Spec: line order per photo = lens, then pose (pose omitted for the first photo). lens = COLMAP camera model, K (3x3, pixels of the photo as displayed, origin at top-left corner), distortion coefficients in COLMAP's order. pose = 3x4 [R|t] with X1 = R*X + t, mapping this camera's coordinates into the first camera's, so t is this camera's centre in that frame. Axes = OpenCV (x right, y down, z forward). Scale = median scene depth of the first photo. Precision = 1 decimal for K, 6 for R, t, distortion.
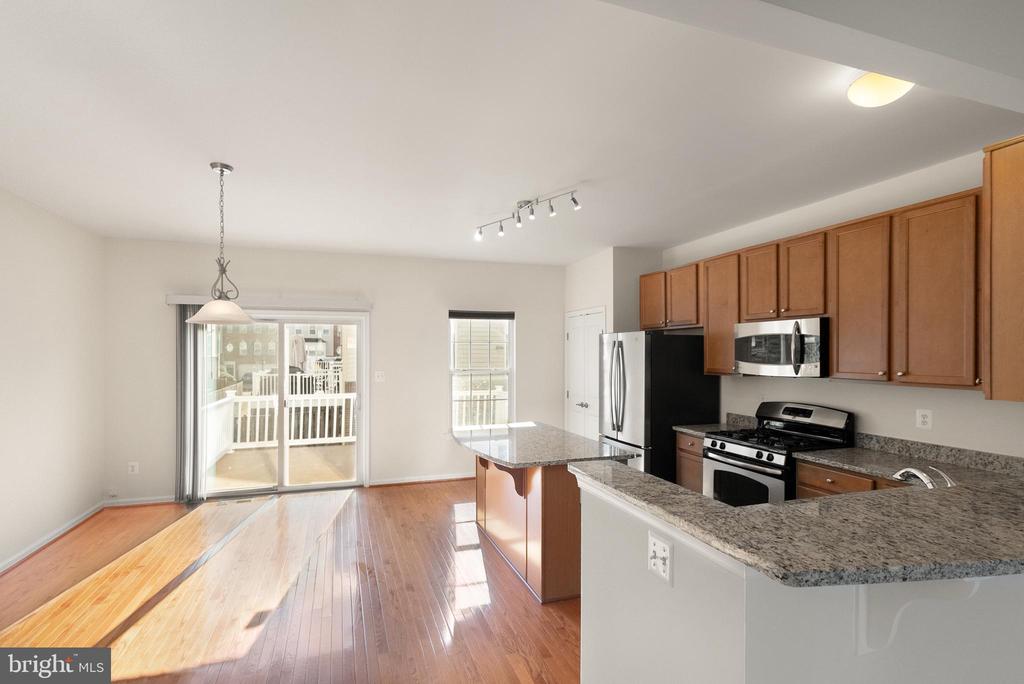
lens RADIAL K [[489.2, 0, 515.3], [0, 489.2, 347.9], [0, 0, 1]] dist [0.000166, 0.000212]
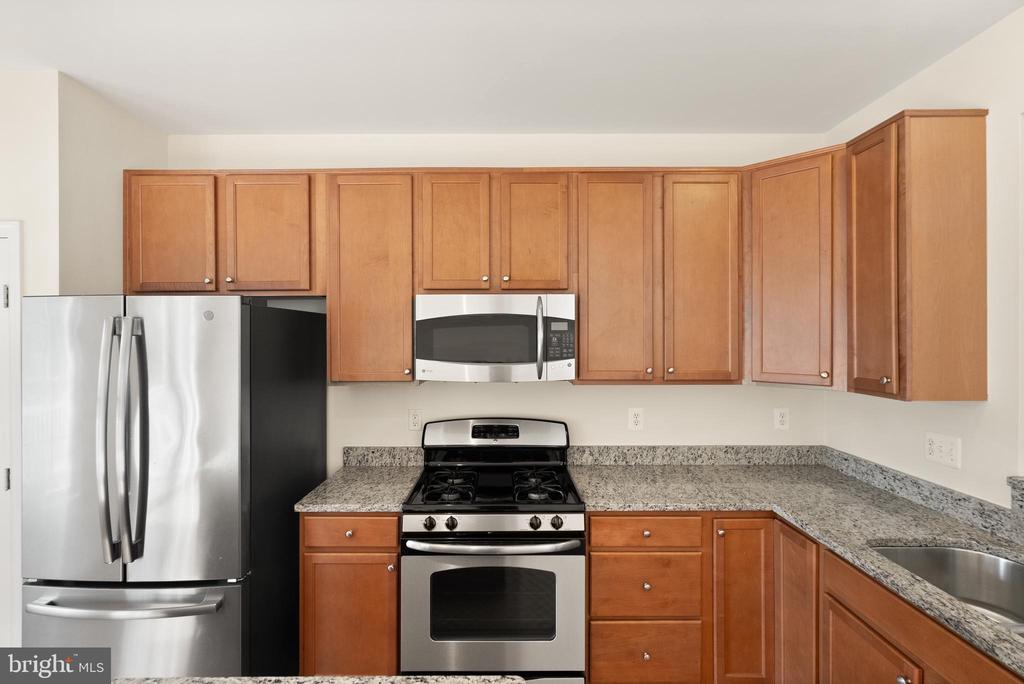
lens RADIAL K [[489.2, 0, 508.5], [0, 489.2, 333.1], [0, 0, 1]] dist [0.000166, 0.000212]
pose [[0.347112, -0.004022, 0.937815, -0.054860], [-0.005448, 0.999965, 0.006305, -0.010084], [-0.937808, -0.007298, 0.347078, 0.806654]]
